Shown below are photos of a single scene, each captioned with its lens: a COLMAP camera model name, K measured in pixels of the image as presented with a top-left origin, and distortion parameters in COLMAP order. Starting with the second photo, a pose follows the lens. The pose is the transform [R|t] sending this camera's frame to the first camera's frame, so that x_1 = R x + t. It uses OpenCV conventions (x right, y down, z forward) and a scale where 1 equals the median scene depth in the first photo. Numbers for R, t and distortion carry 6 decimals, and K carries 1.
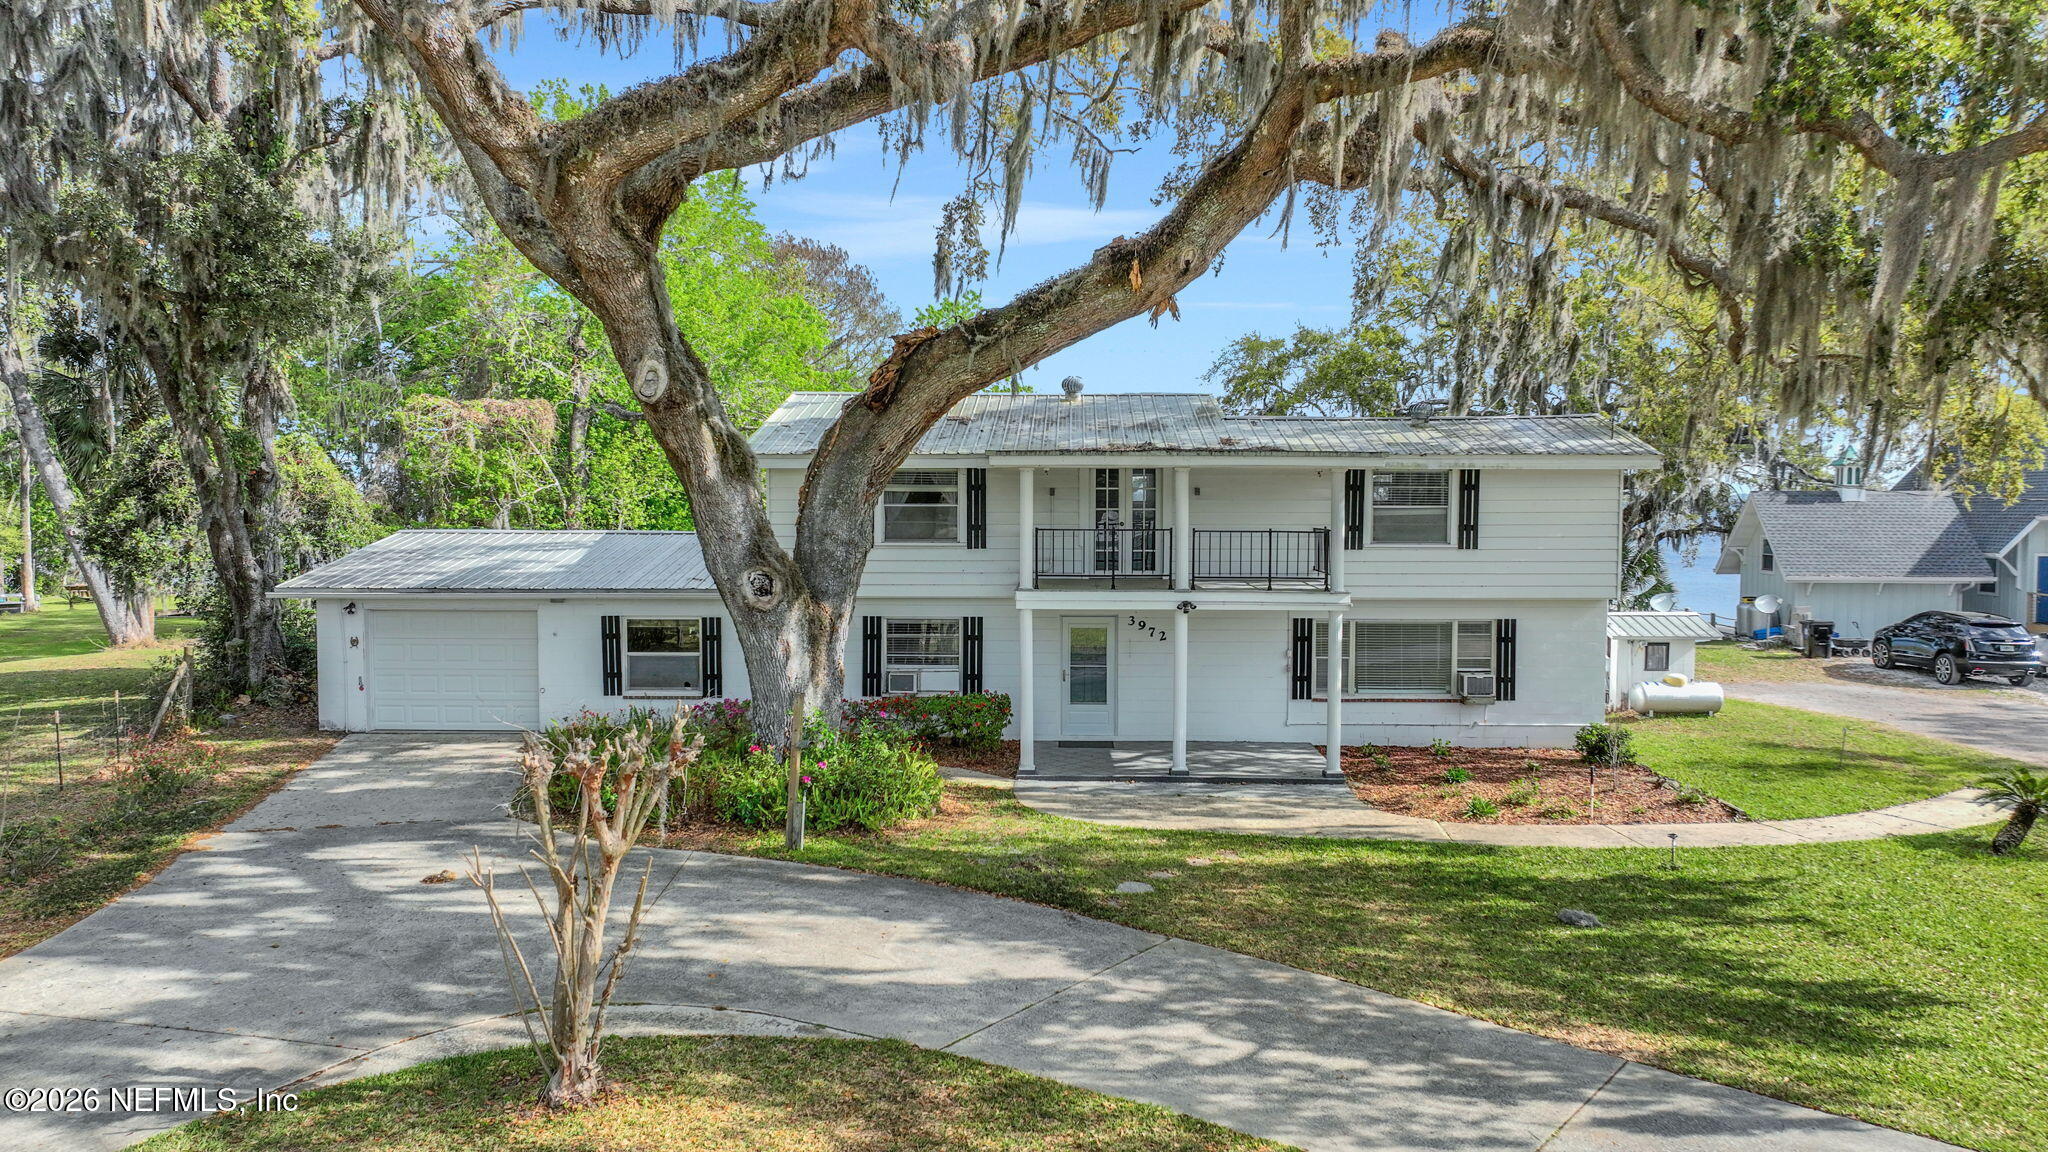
lens RADIAL K [[1405.7, 0, 1024.0], [0, 1405.7, 576.0], [0, 0, 1]] dist [0.003039, 0.000339]
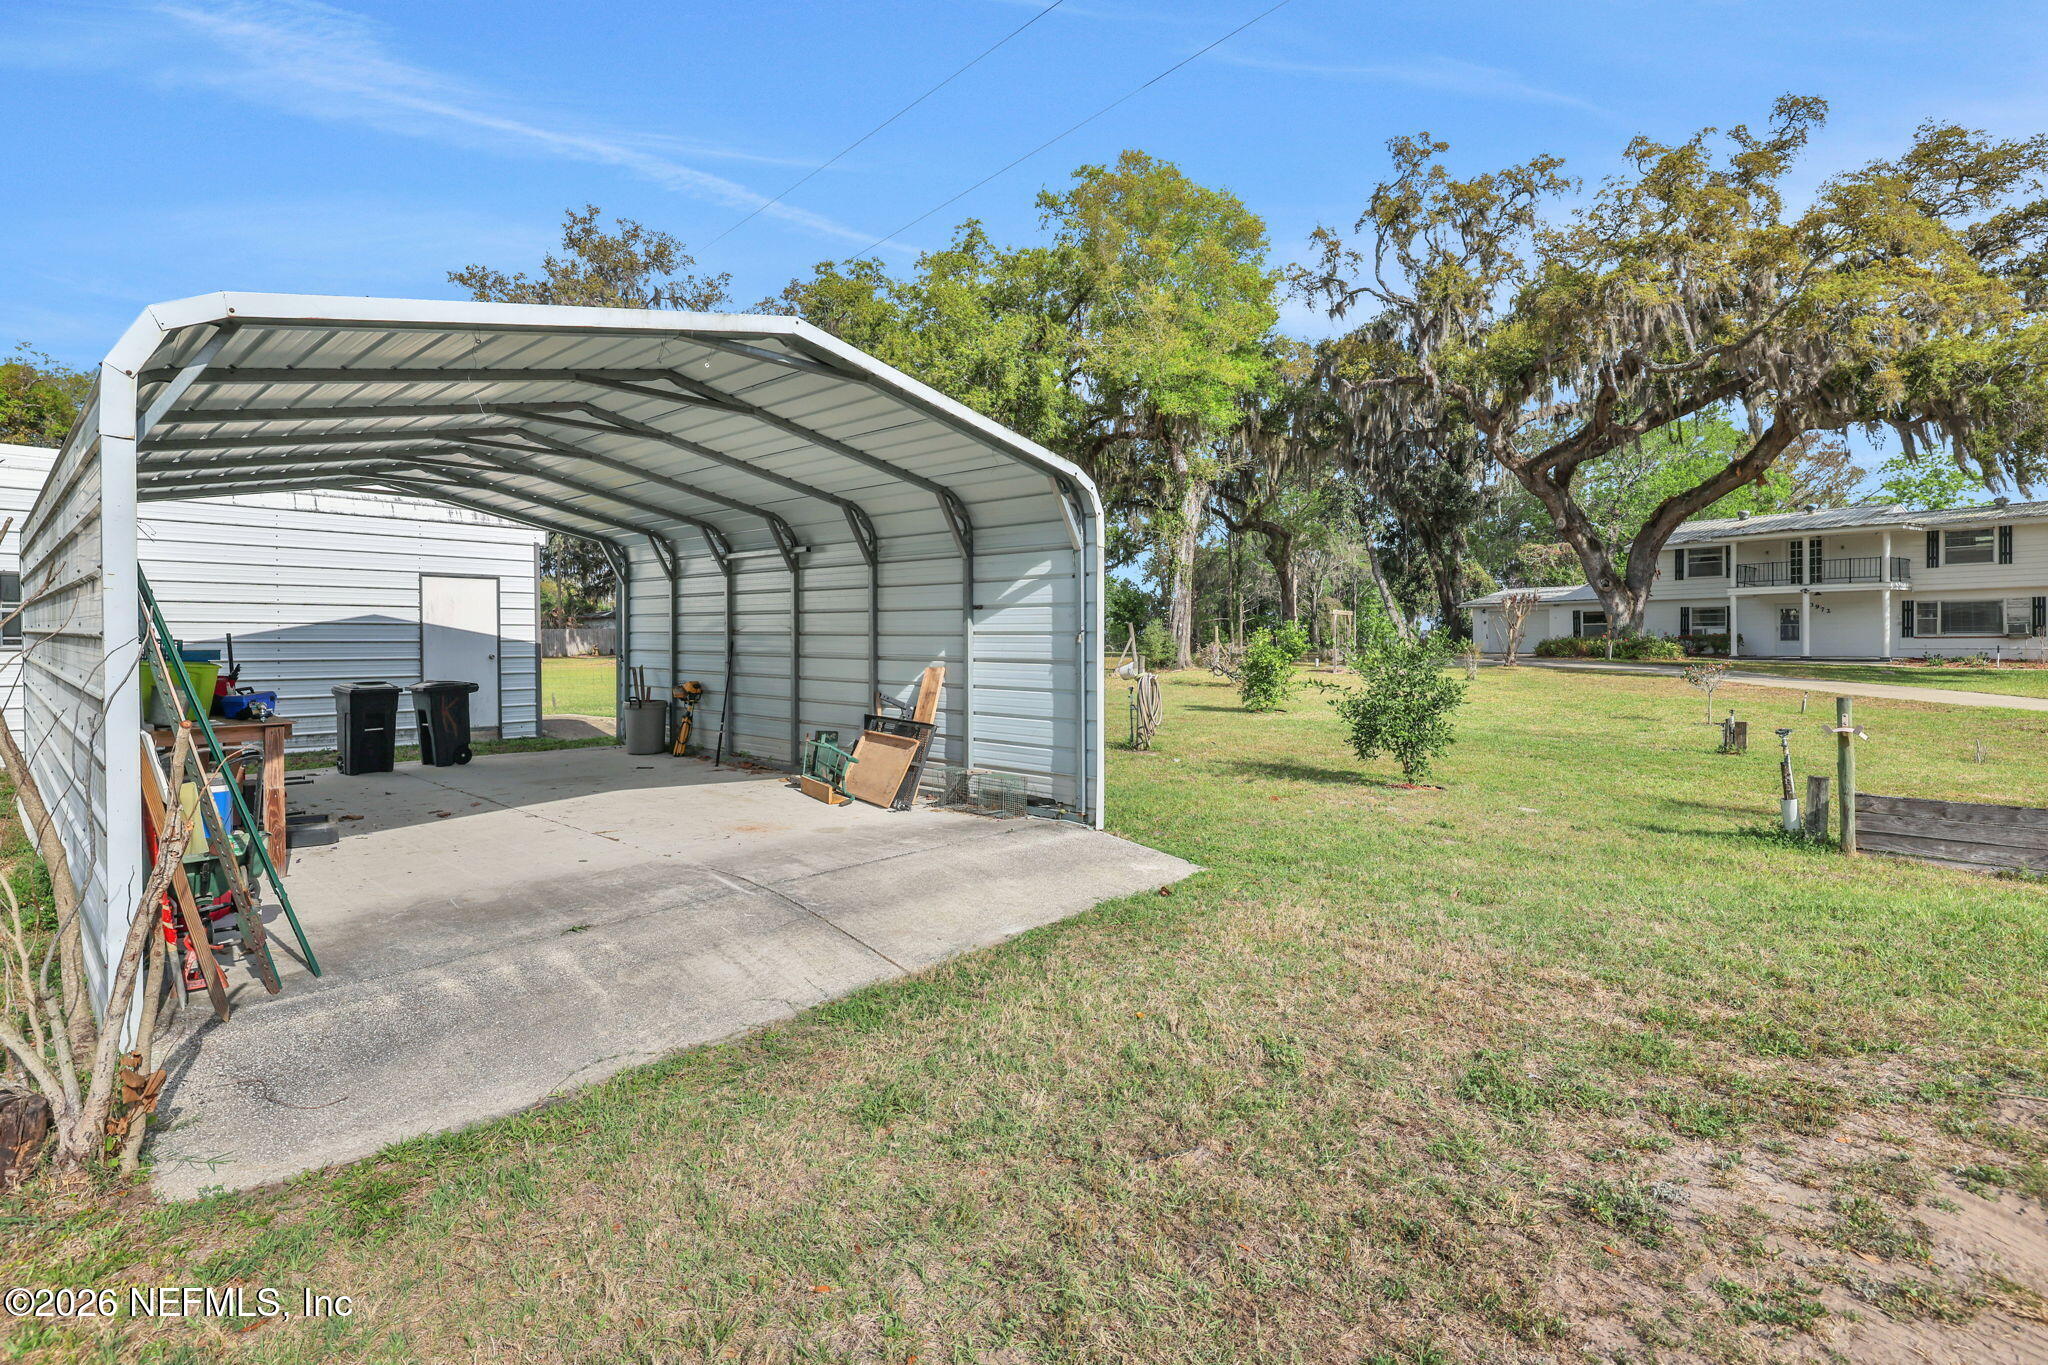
lens RADIAL K [[934.0, 0, 988.2], [0, 934.0, 640.6], [0, 0, 1]] dist [-0.002997, -0.000377]
pose [[0.567588, -0.002451, -0.823309, 0.581069], [-0.037079, 0.998905, -0.028535, 0.189133], [0.822478, 0.046724, 0.566875, -1.031756]]
